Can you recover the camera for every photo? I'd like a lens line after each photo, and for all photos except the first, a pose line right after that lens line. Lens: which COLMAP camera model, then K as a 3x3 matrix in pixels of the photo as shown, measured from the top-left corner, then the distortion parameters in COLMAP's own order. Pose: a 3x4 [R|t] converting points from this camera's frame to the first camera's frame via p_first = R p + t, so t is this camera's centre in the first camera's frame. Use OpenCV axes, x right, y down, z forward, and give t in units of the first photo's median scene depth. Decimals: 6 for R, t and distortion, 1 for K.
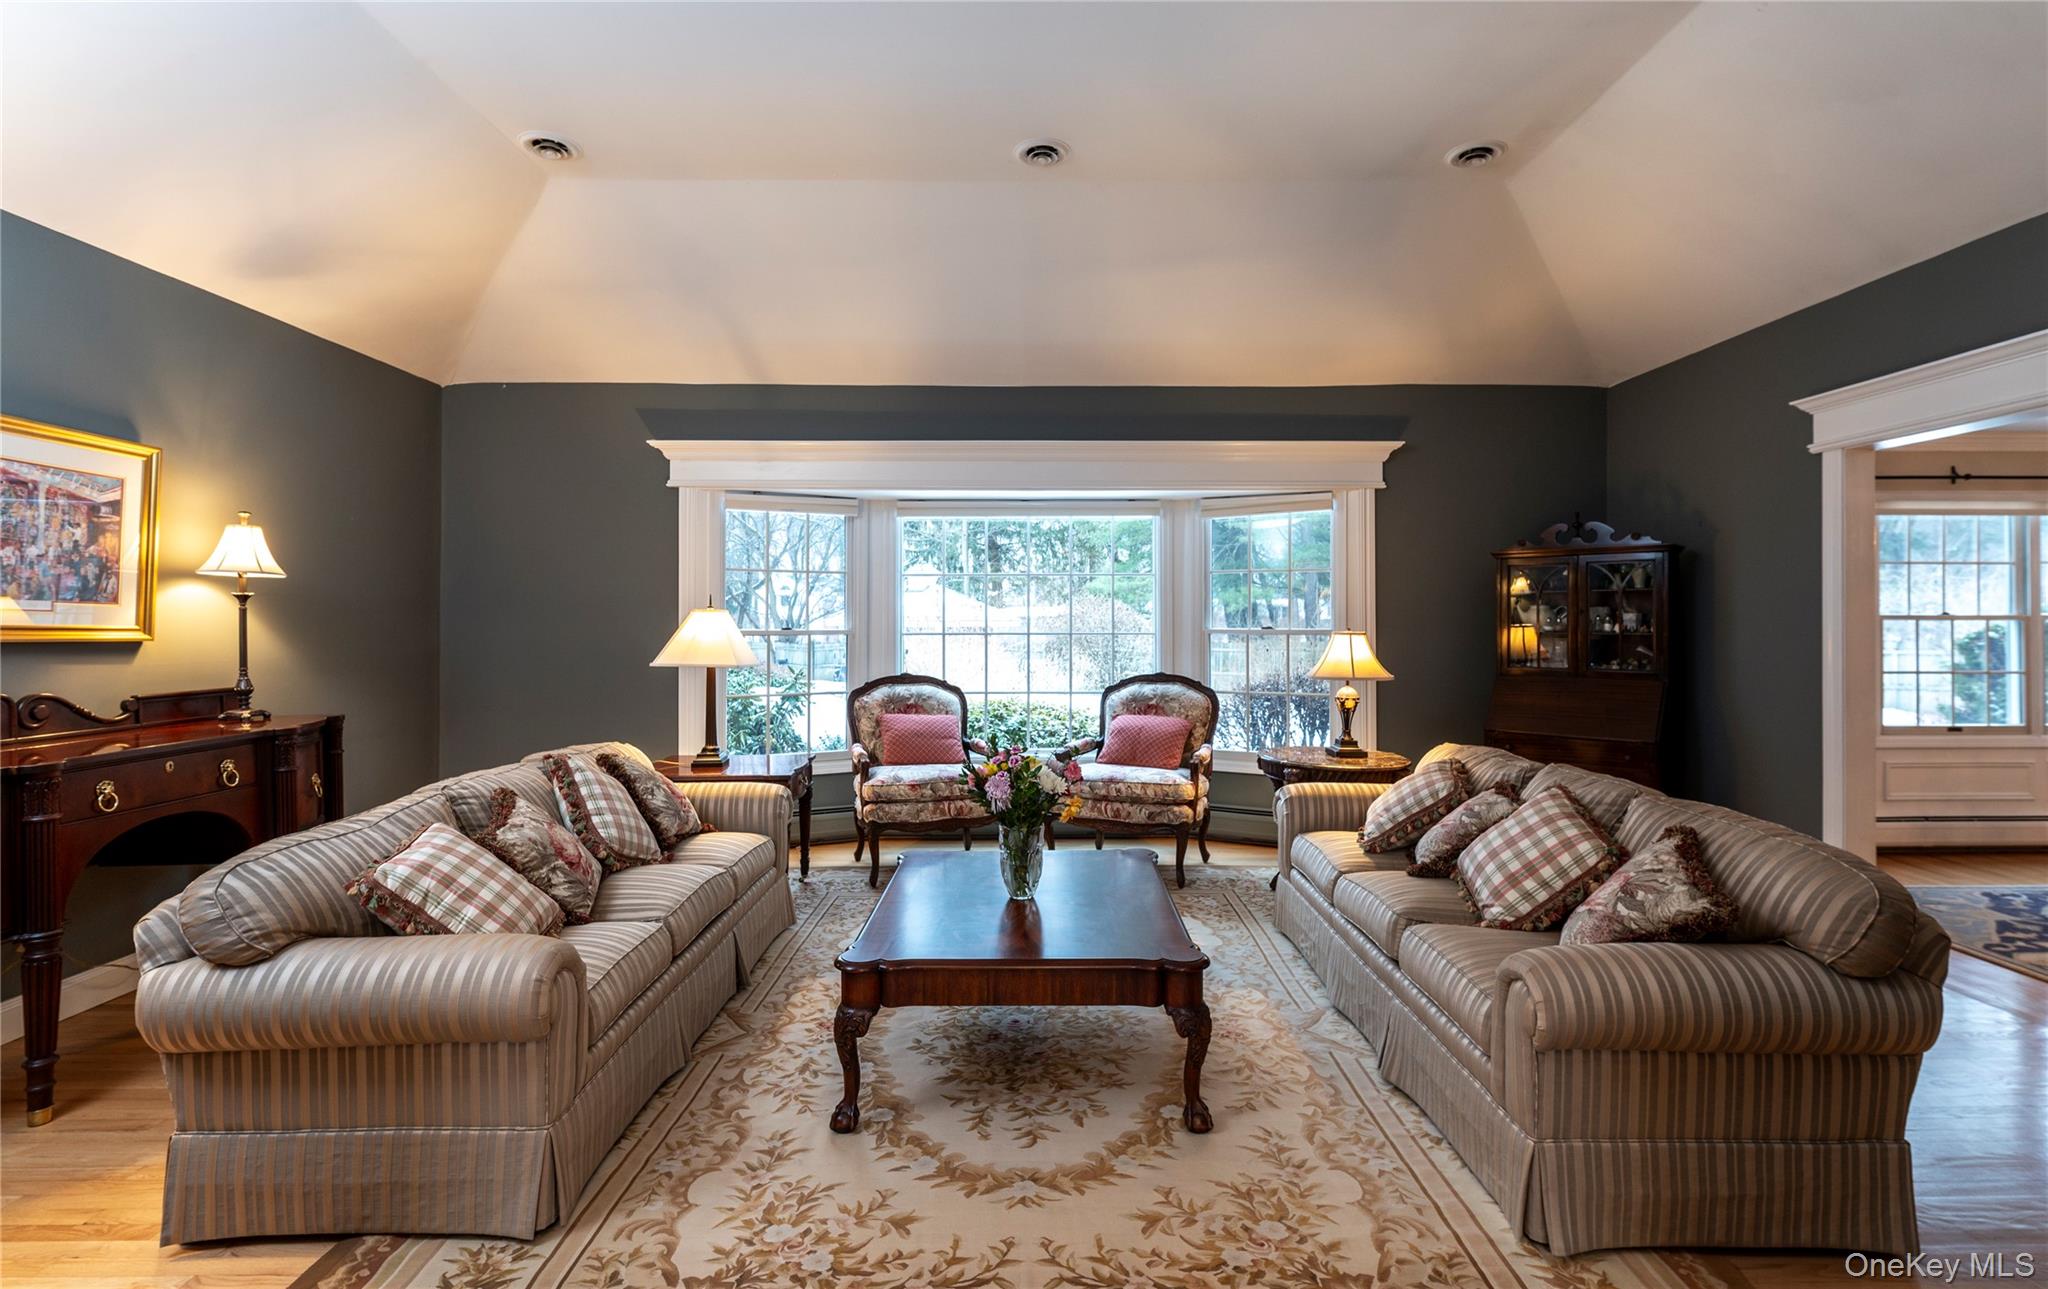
lens RADIAL K [[965.1, 0, 1028.0], [0, 965.1, 640.6], [0, 0, 1]] dist [-0.003383, -0.000163]
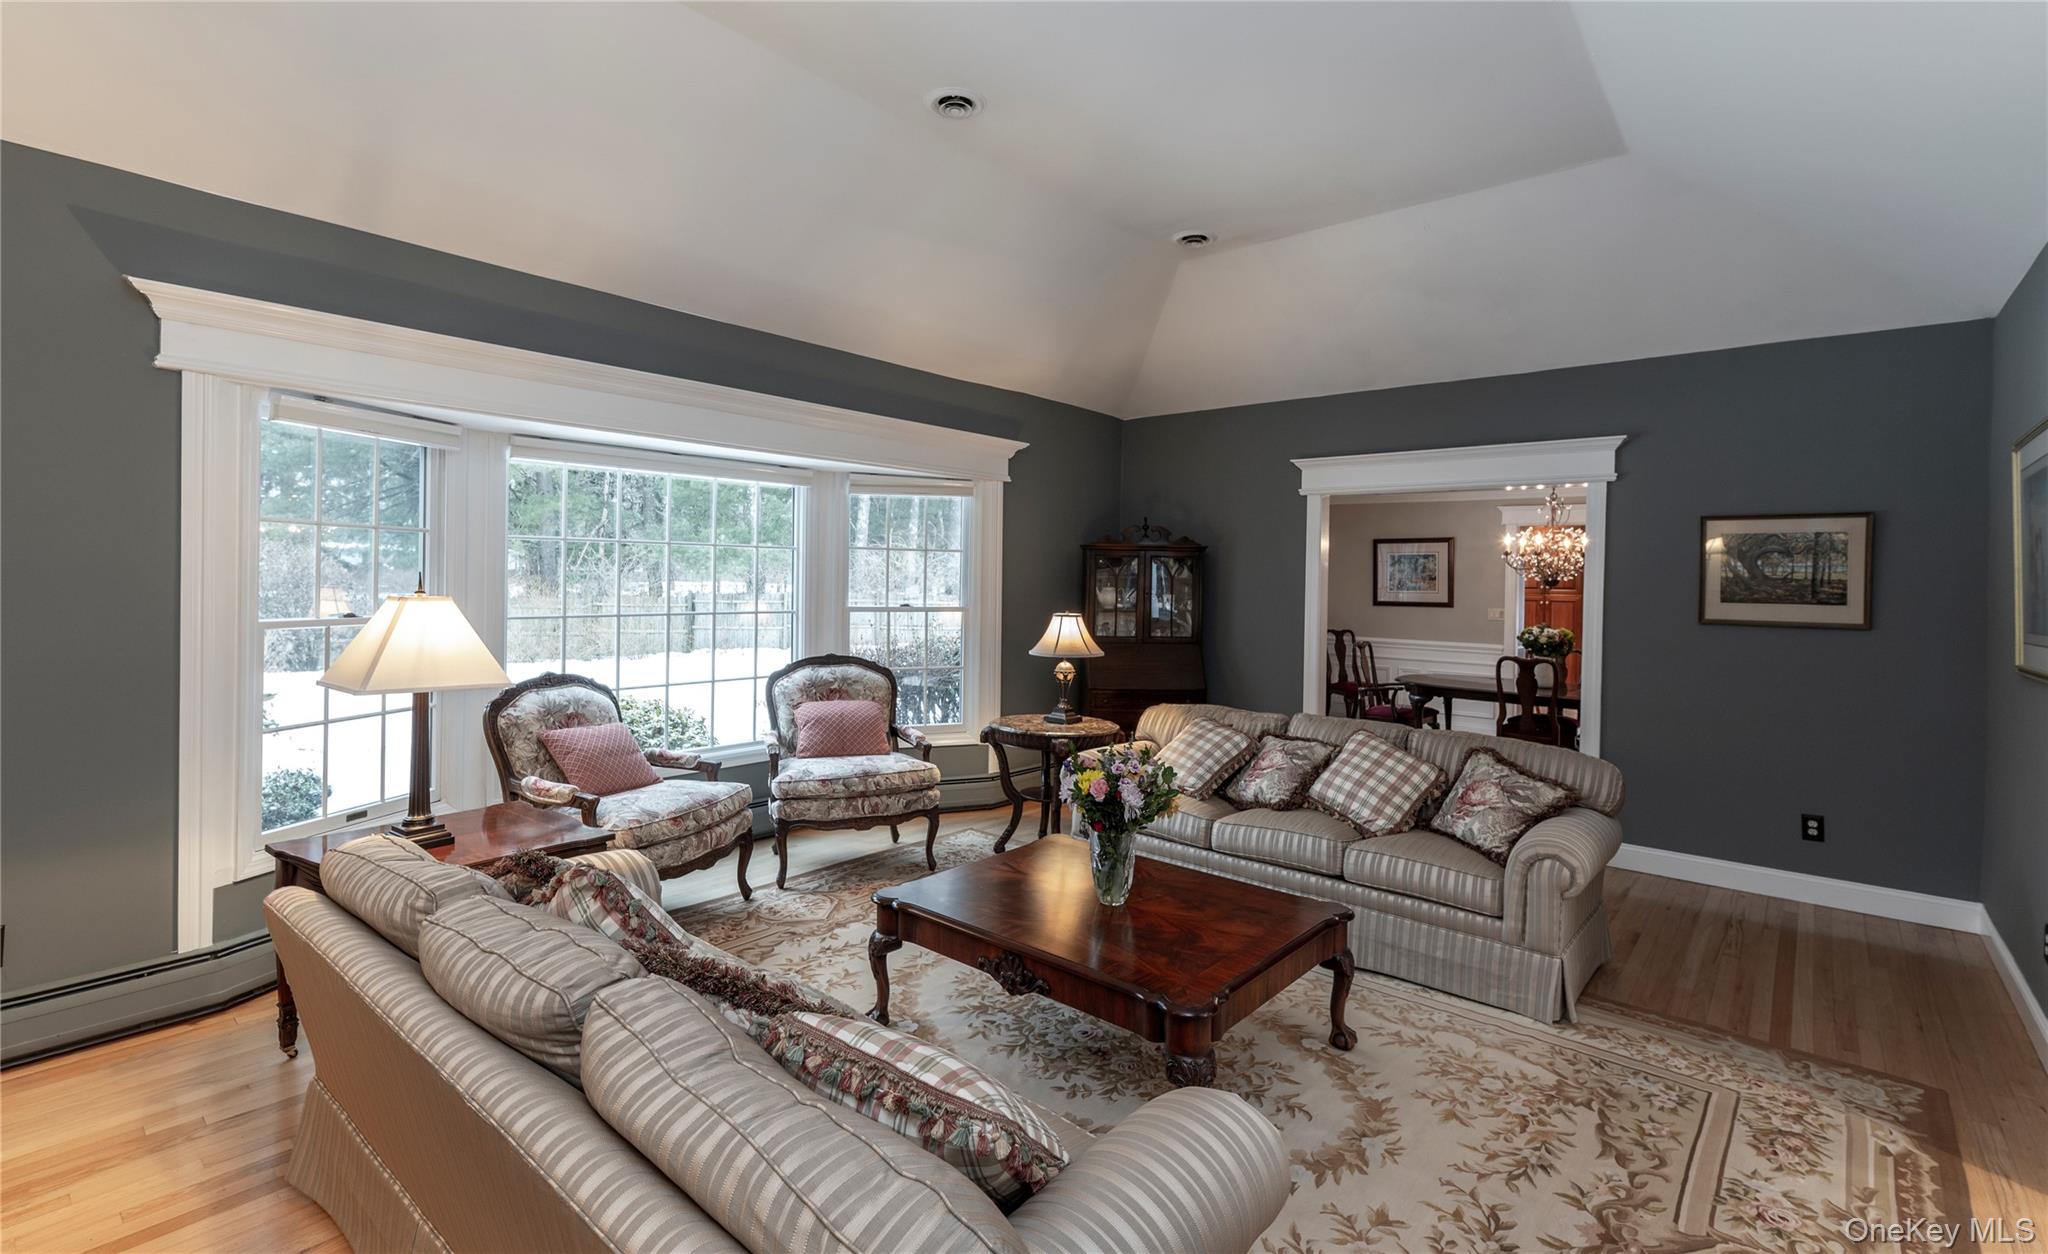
lens RADIAL K [[952.9, 0, 1026.0], [0, 952.9, 610.1], [0, 0, 1]] dist [-0.000554, -0.000421]
pose [[0.642447, -0.016089, 0.766161, -0.636451], [-0.000437, 0.999772, 0.021362, -0.042186], [-0.766330, -0.014059, 0.642293, 0.354150]]
